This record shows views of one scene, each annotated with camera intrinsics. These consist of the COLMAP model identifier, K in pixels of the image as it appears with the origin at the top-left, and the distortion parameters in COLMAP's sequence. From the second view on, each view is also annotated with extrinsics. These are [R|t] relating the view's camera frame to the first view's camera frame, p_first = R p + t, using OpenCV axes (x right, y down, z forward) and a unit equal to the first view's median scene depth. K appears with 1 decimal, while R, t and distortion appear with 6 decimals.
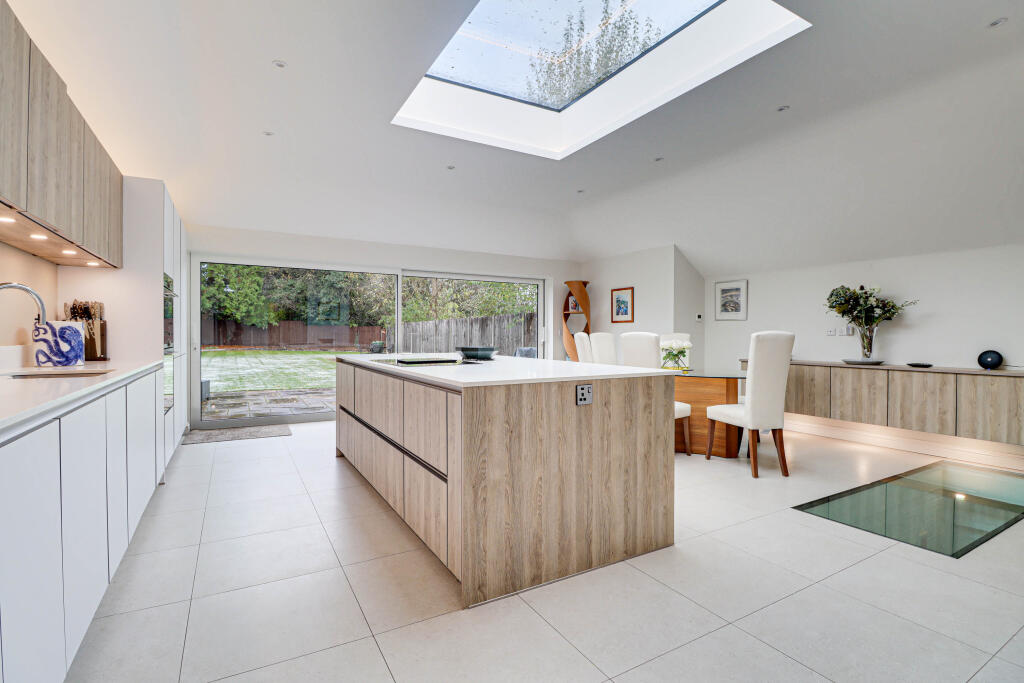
lens RADIAL K [[480.7, 0, 511.9], [0, 480.7, 337.4], [0, 0, 1]] dist [-0.002508, -0.000985]
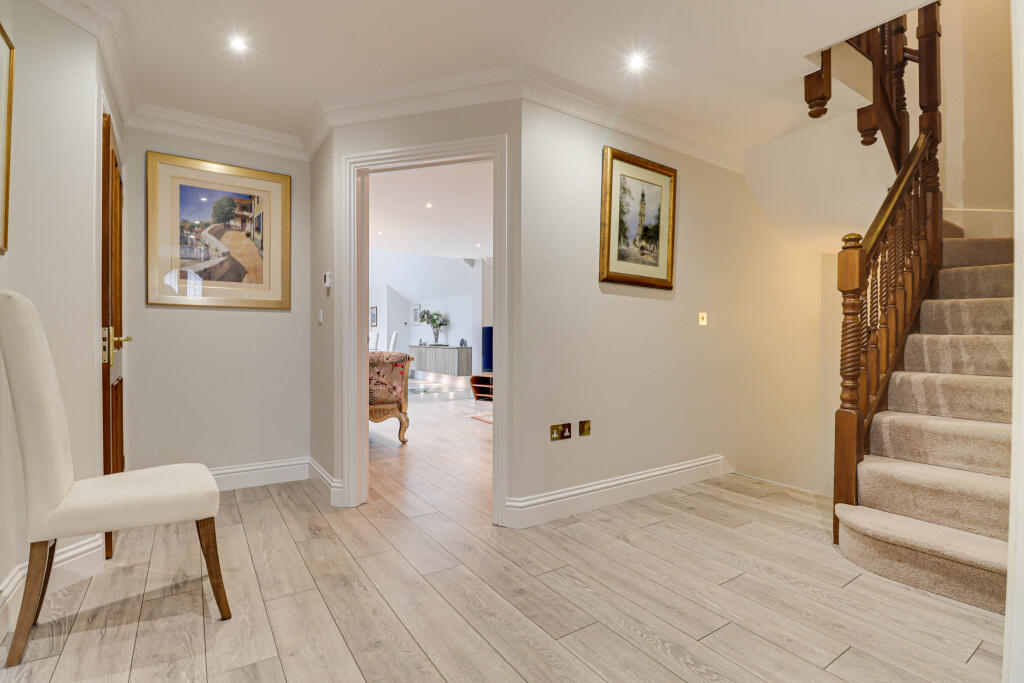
lens RADIAL K [[480.7, 0, 511.9], [0, 480.7, 337.4], [0, 0, 1]] dist [-0.002508, -0.000985]
pose [[0.997500, 0.002849, 0.070605, 1.747848], [-0.002259, 0.999962, -0.008439, 0.066282], [-0.070627, 0.008258, 0.997469, -2.318466]]
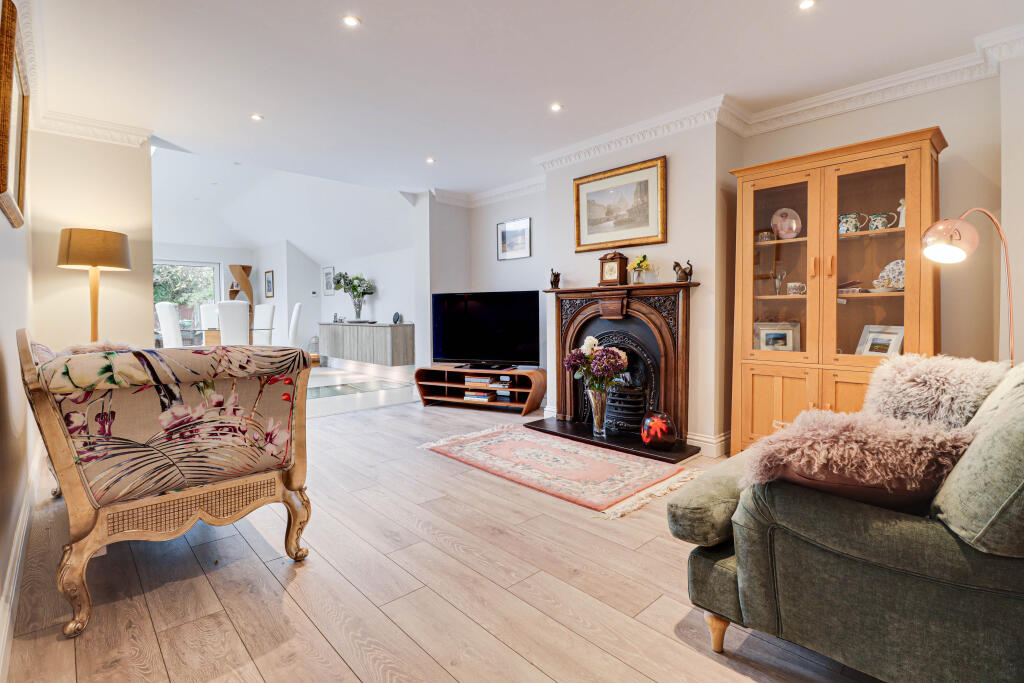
lens RADIAL K [[484.1, 0, 500.1], [0, 484.1, 323.7], [0, 0, 1]] dist [-0.003394, -0.000555]
pose [[0.977740, -0.009300, 0.209616, 1.618487], [0.005852, 0.999837, 0.017063, 0.064414], [-0.209741, -0.015456, 0.977635, -1.228486]]
